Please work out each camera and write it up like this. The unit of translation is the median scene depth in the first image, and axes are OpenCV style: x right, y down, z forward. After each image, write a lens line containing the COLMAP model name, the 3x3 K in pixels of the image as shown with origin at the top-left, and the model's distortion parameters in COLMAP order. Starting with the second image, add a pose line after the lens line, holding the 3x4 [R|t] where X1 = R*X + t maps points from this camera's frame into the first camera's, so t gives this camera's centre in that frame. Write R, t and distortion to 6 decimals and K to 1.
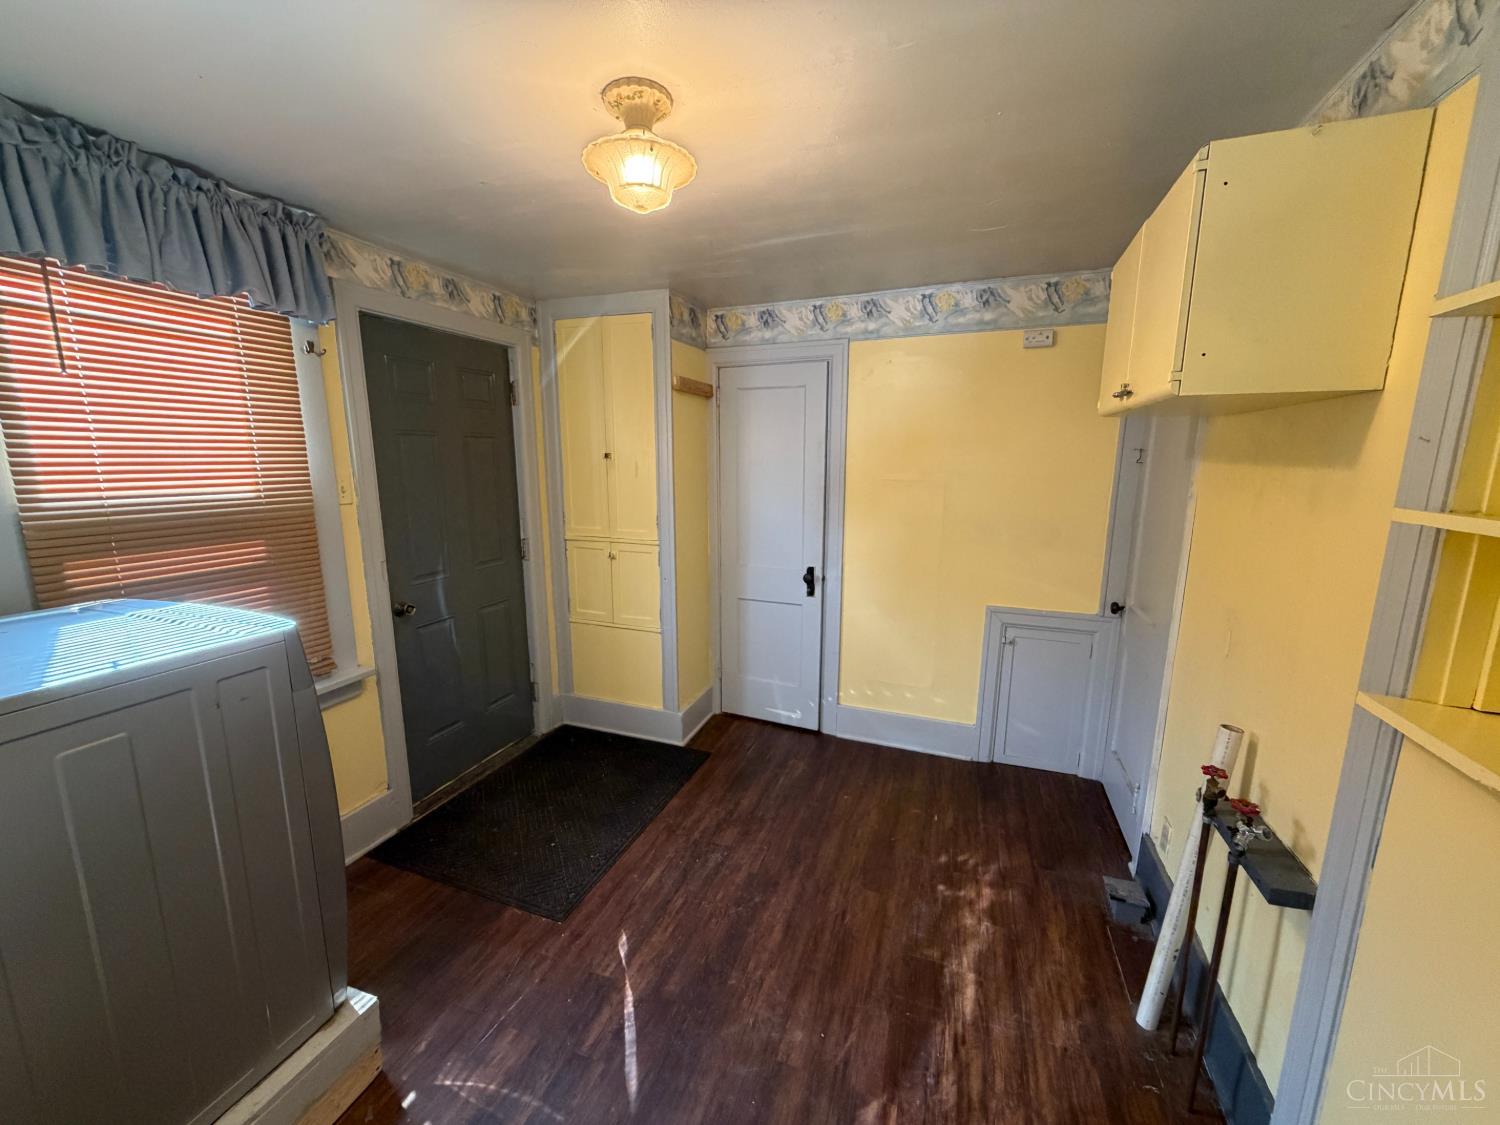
lens RADIAL K [[602.3, 0, 748.8], [0, 602.3, 571.3], [0, 0, 1]] dist [-0.000255, 0.000067]
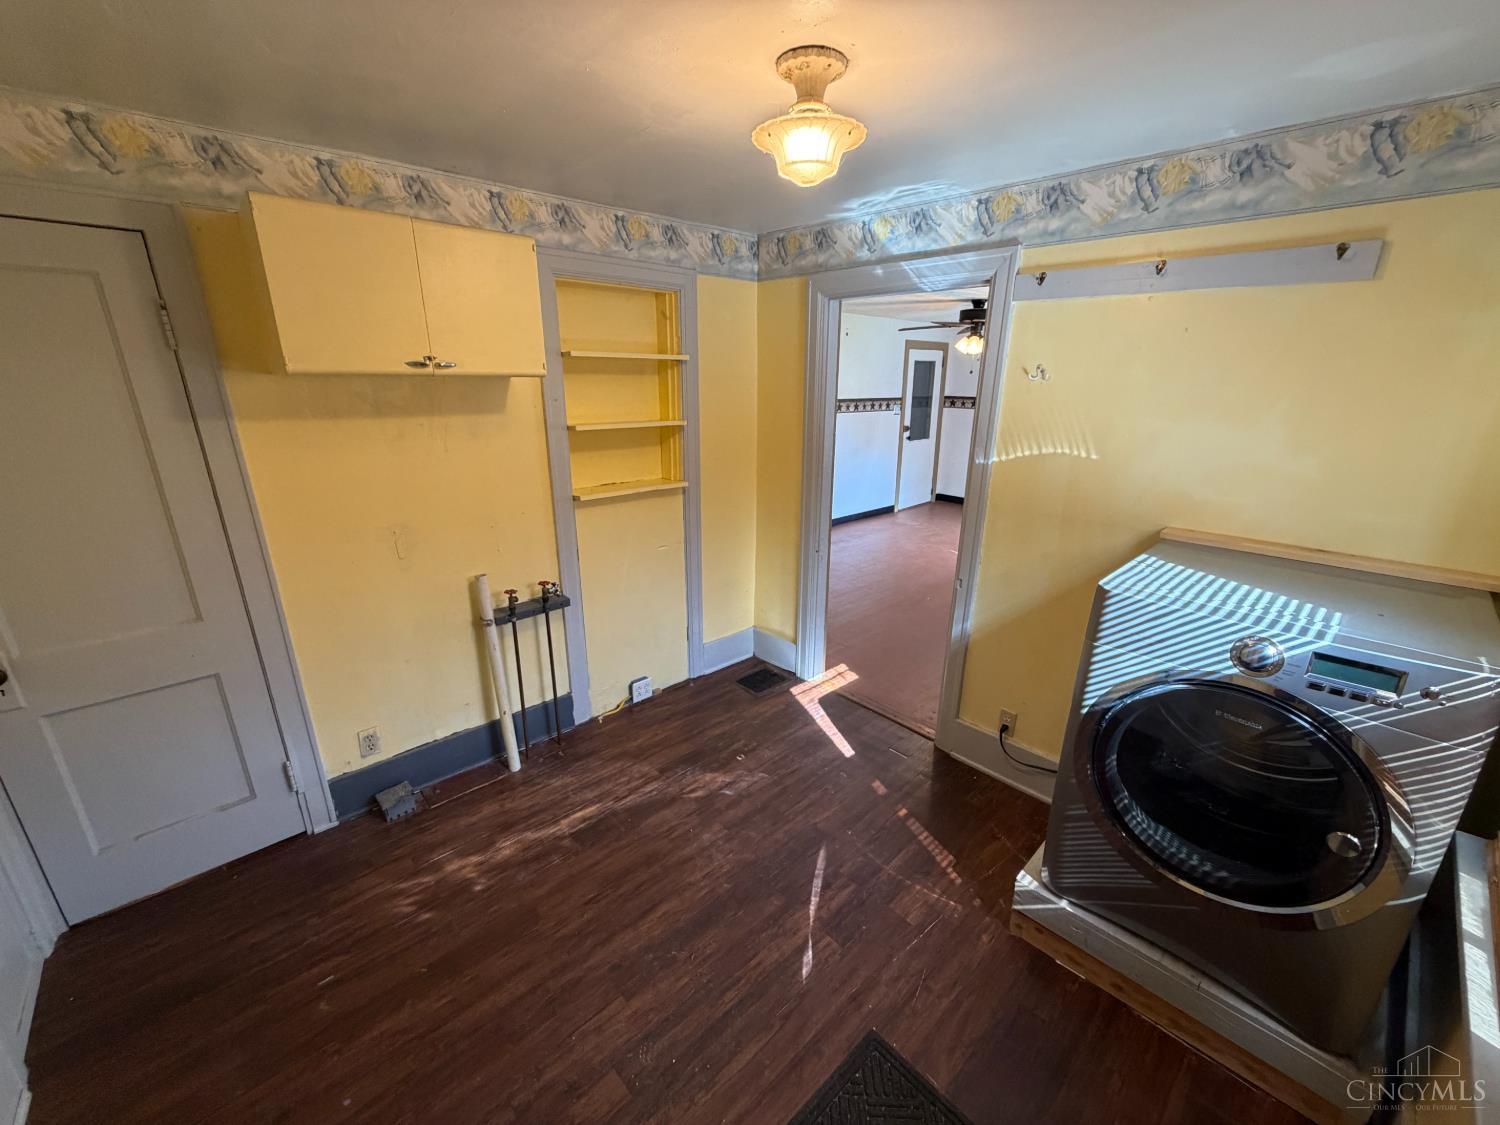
lens RADIAL K [[600.3, 0, 750.6], [0, 600.3, 565.9], [0, 0, 1]] dist [0.000012, 0.000087]
pose [[-0.891806, -0.147958, 0.427540, -0.446887], [0.072587, 0.885976, 0.458016, -0.369858], [-0.446557, 0.439495, -0.779379, 1.525923]]
